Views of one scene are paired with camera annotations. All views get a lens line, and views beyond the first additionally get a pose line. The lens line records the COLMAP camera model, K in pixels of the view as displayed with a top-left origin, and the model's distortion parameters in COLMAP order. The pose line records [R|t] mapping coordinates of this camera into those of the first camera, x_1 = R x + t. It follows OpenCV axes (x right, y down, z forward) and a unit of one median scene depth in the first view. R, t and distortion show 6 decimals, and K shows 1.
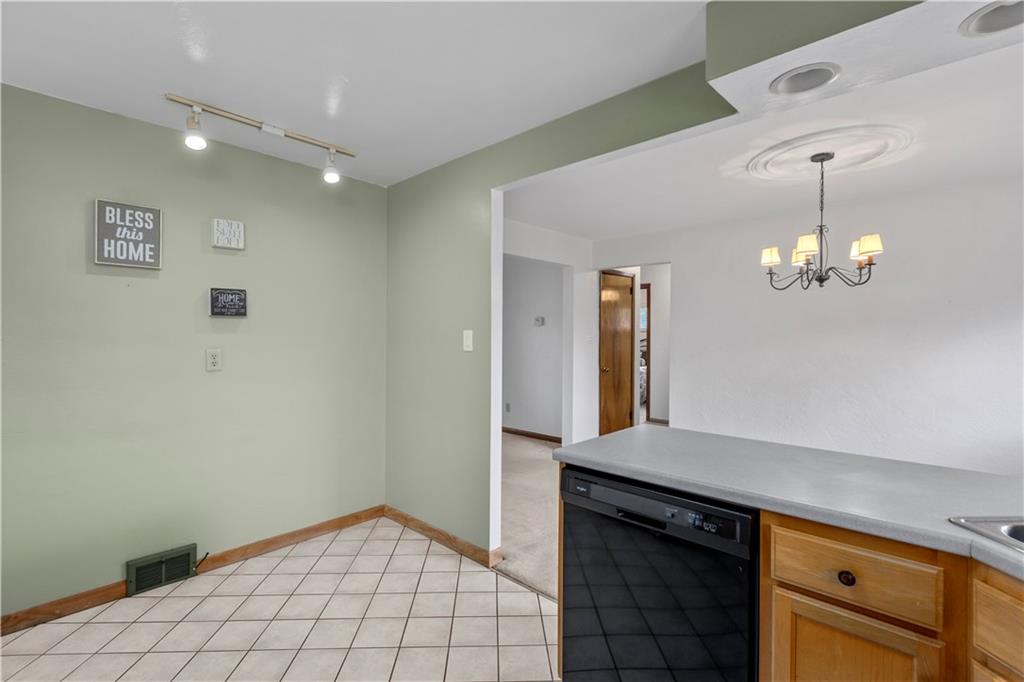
lens RADIAL K [[468.5, 0, 507.2], [0, 468.5, 336.2], [0, 0, 1]] dist [0.004943, 0.000221]
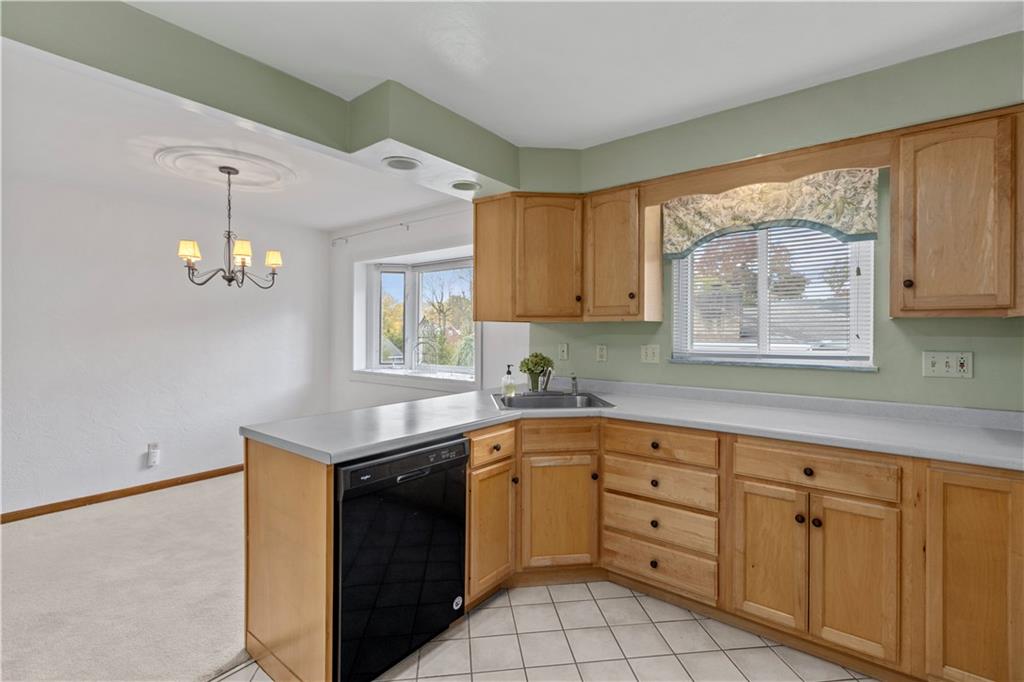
lens RADIAL K [[468.5, 0, 508.8], [0, 468.5, 334.2], [0, 0, 1]] dist [0.004943, 0.000221]
pose [[-0.088004, -0.012138, 0.996046, -0.559406], [-0.001499, 0.999926, 0.012053, -0.004813], [-0.996119, -0.000432, -0.088016, 0.474066]]
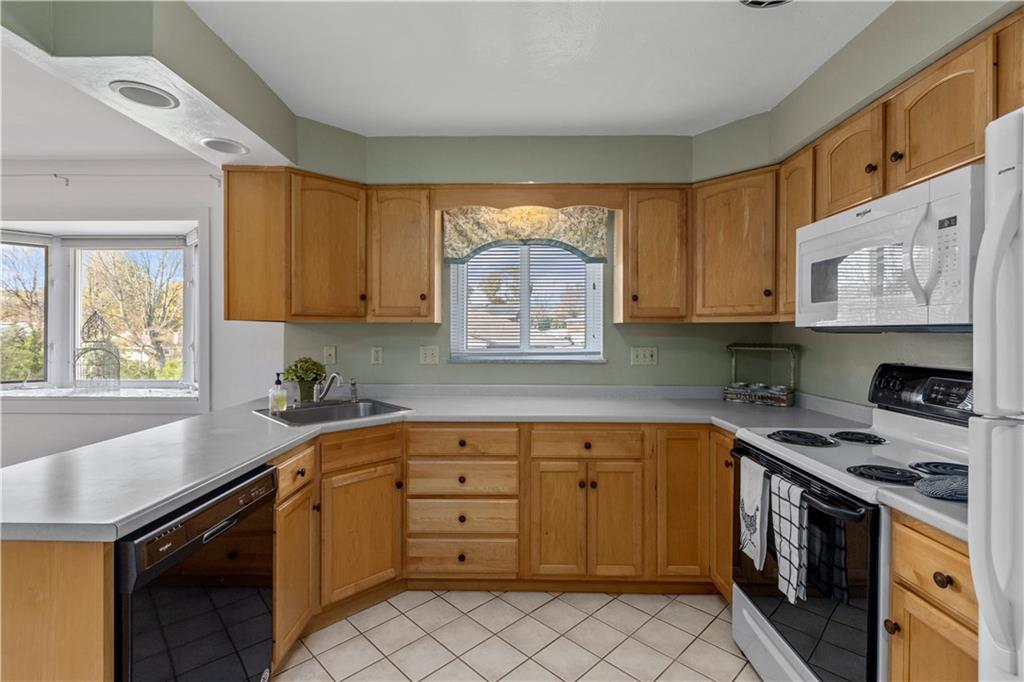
lens RADIAL K [[468.5, 0, 506.7], [0, 468.5, 335.5], [0, 0, 1]] dist [0.004943, 0.000221]
pose [[-0.671369, -0.011271, 0.741038, -0.441166], [-0.004231, 0.999926, 0.011375, -0.005293], [-0.741111, 0.004502, -0.671367, 0.668960]]
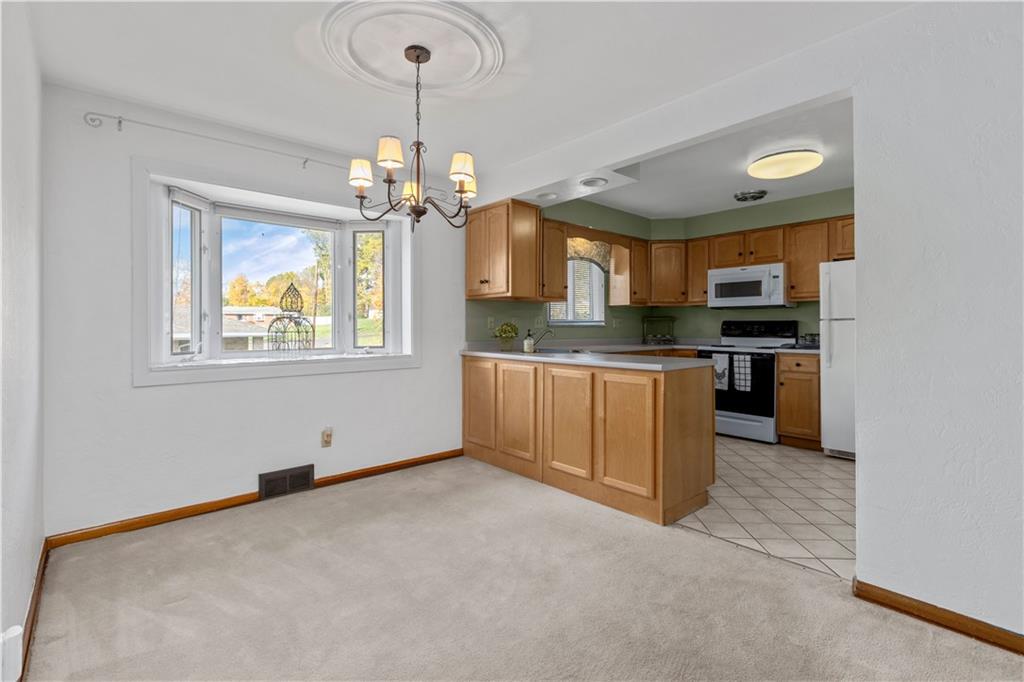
lens RADIAL K [[468.5, 0, 507.7], [0, 468.5, 326.9], [0, 0, 1]] dist [0.004943, 0.000221]
pose [[-0.995504, -0.001846, 0.094698, 0.494119], [-0.001574, 0.999994, 0.002950, 0.069906], [-0.094703, 0.002788, -0.995502, 1.916313]]
